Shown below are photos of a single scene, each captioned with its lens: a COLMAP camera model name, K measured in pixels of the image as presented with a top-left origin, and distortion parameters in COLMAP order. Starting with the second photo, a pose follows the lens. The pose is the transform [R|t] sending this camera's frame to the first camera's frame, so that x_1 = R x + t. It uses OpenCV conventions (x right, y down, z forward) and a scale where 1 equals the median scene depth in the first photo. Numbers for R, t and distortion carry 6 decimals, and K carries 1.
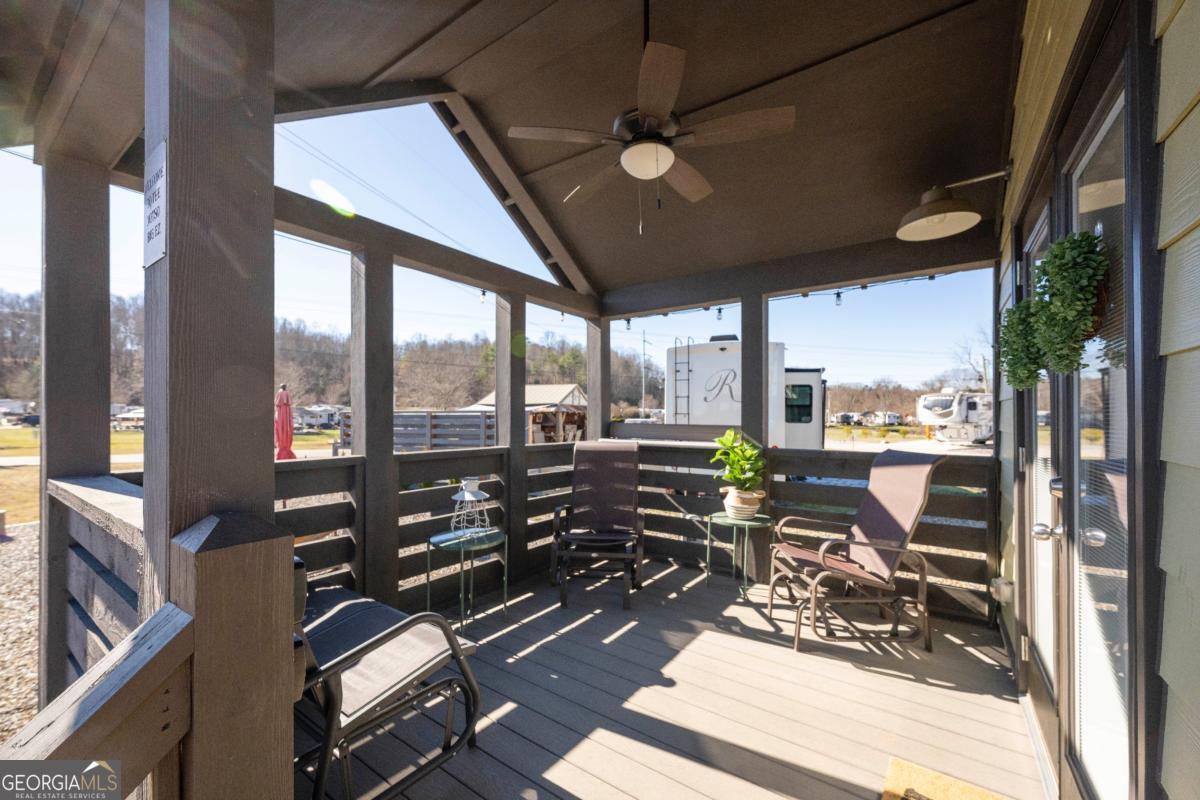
lens RADIAL K [[484.9, 0, 600.1], [0, 484.9, 409.5], [0, 0, 1]] dist [-0.000283, 0.000441]
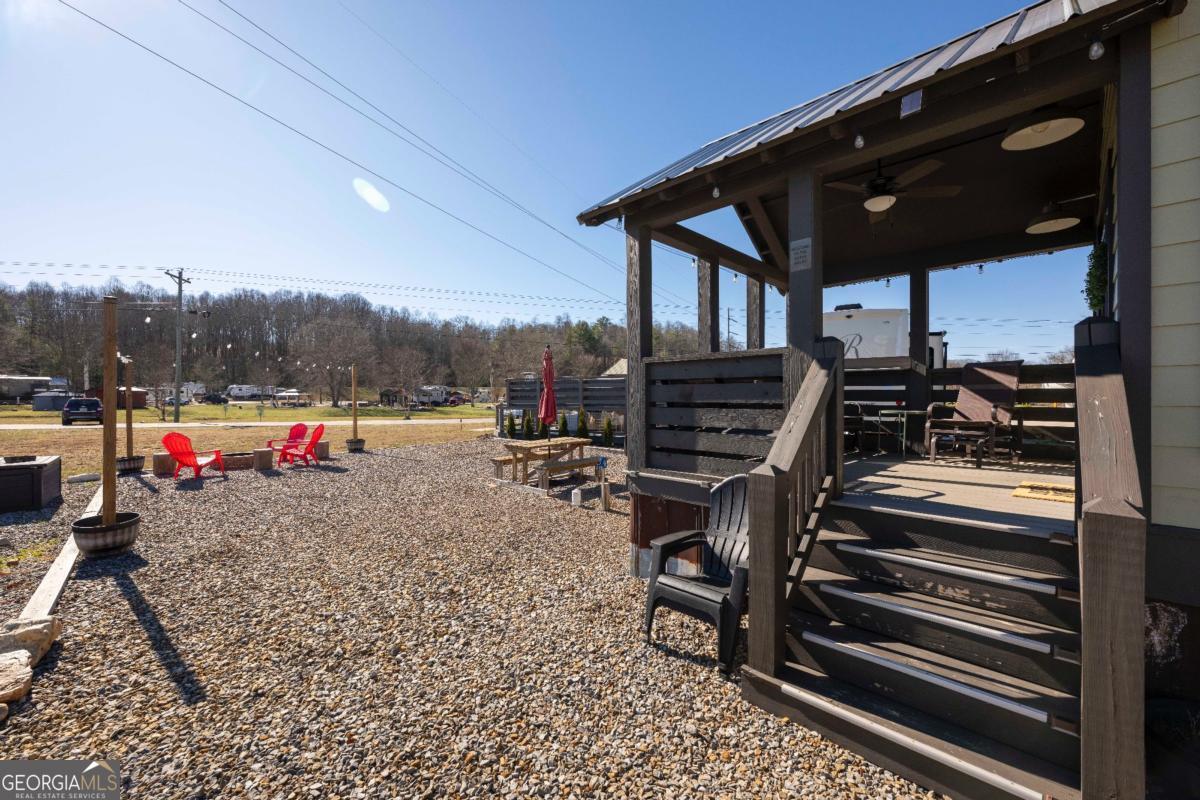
lens RADIAL K [[484.9, 0, 596.4], [0, 484.9, 397.5], [0, 0, 1]] dist [-0.000283, 0.000441]
pose [[0.986081, -0.003067, -0.166240, -0.386698], [0.005521, 0.999883, 0.014300, 0.125371], [0.166176, -0.015019, 0.985982, -0.610336]]
